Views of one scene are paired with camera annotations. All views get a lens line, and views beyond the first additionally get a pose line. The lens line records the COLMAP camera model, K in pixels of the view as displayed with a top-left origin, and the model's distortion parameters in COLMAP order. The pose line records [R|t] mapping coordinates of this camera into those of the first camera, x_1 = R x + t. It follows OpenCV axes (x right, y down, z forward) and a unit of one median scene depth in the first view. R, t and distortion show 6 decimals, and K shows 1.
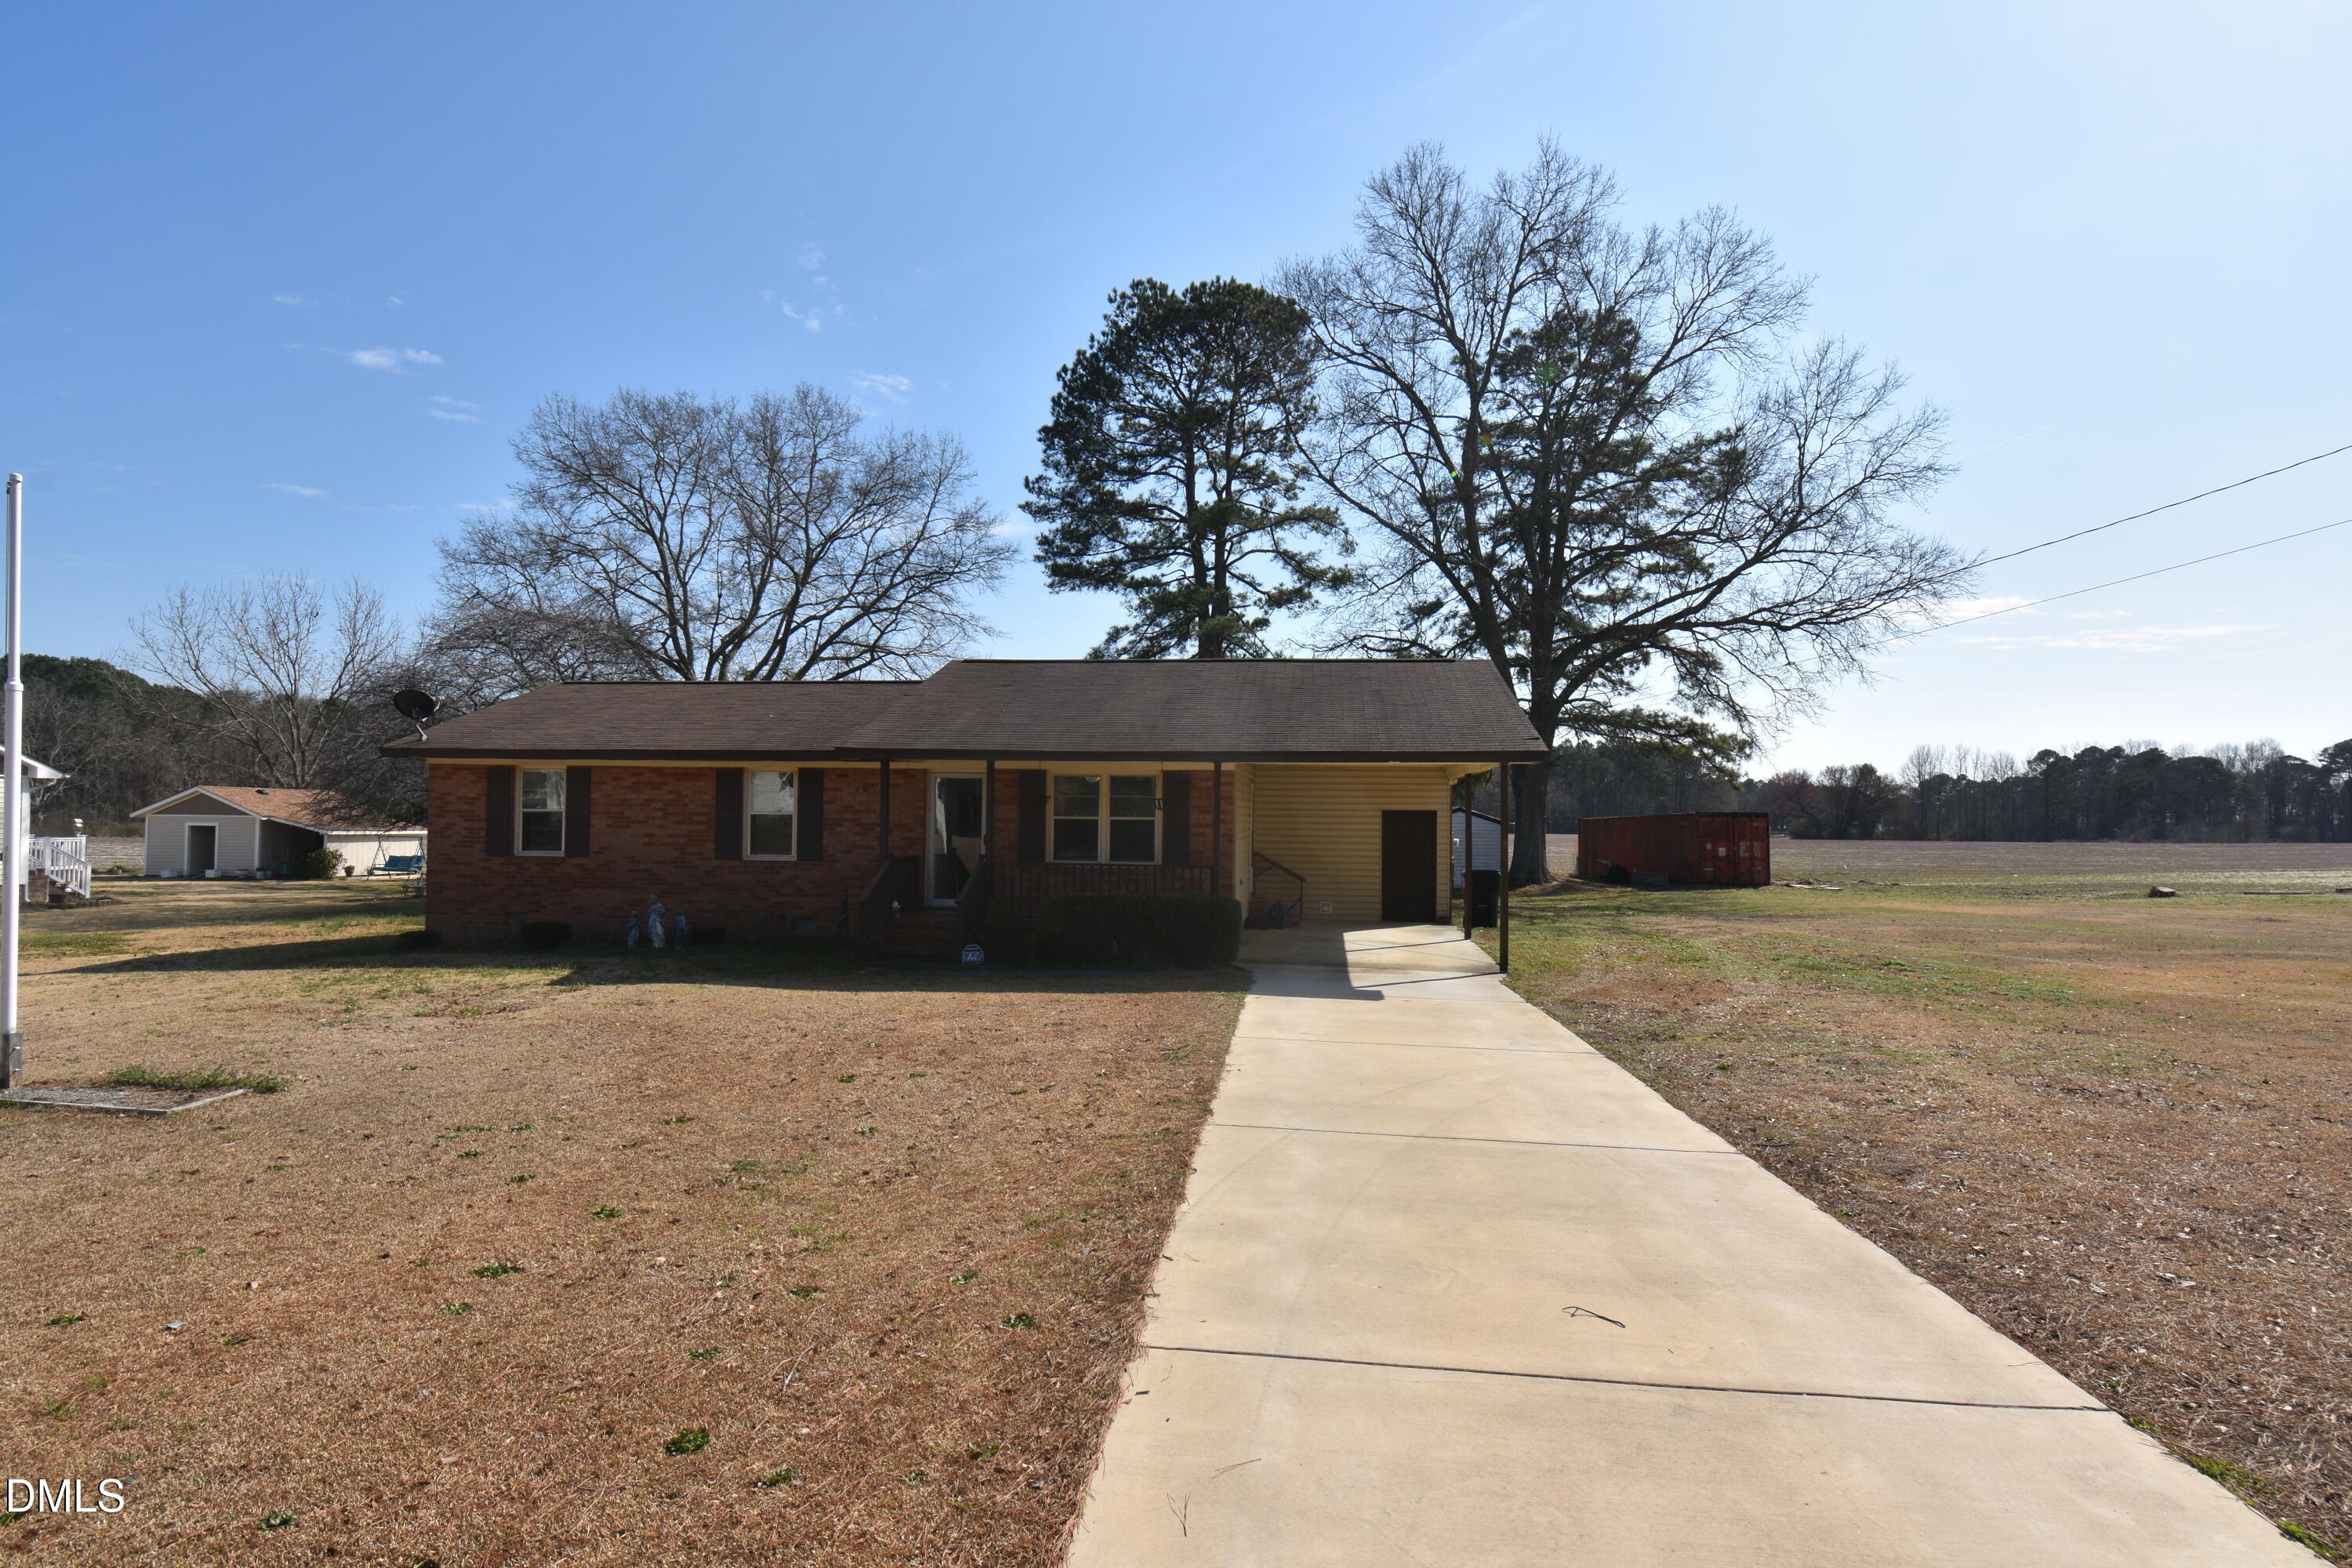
lens RADIAL K [[1224.5, 0, 1174.1], [0, 1224.5, 787.8], [0, 0, 1]] dist [0.015175, -0.027078]
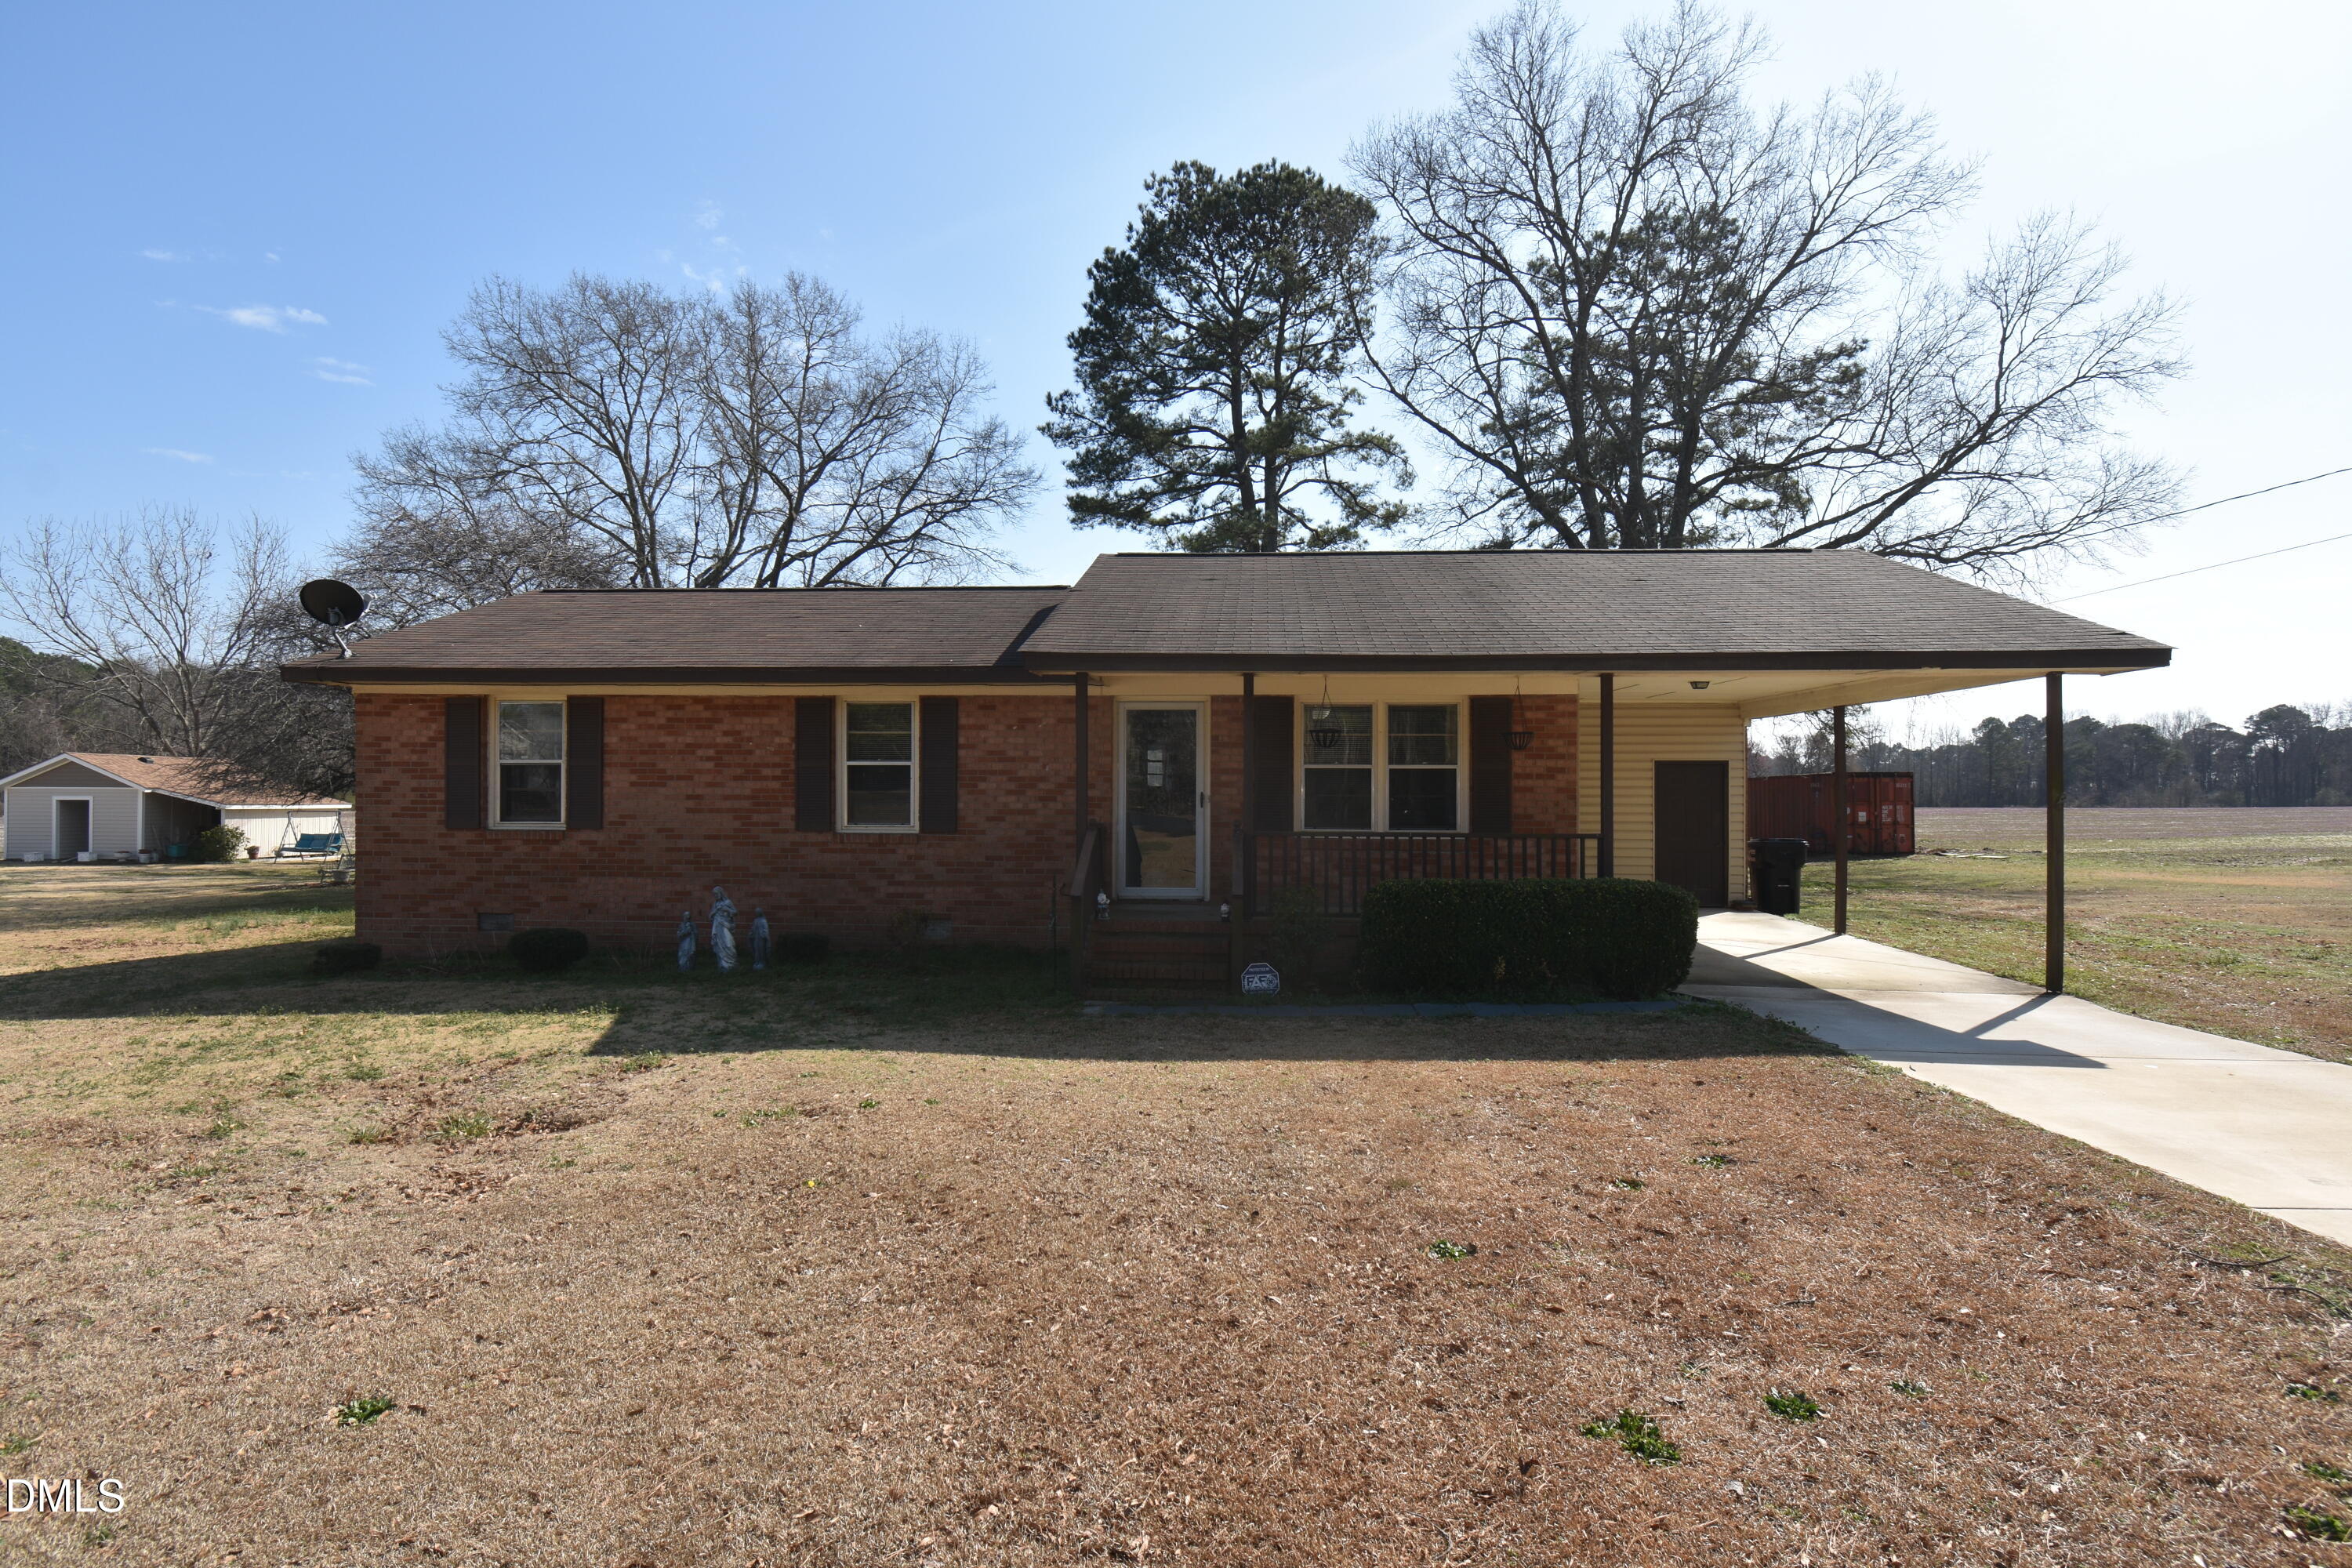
lens RADIAL K [[1224.5, 0, 1175.0], [0, 1224.5, 789.5], [0, 0, 1]] dist [0.015175, -0.027078]
pose [[0.998729, -0.006249, 0.050021, -0.084615], [0.005088, 0.999715, 0.023307, 0.008633], [-0.050153, -0.023023, 0.998476, 0.133854]]
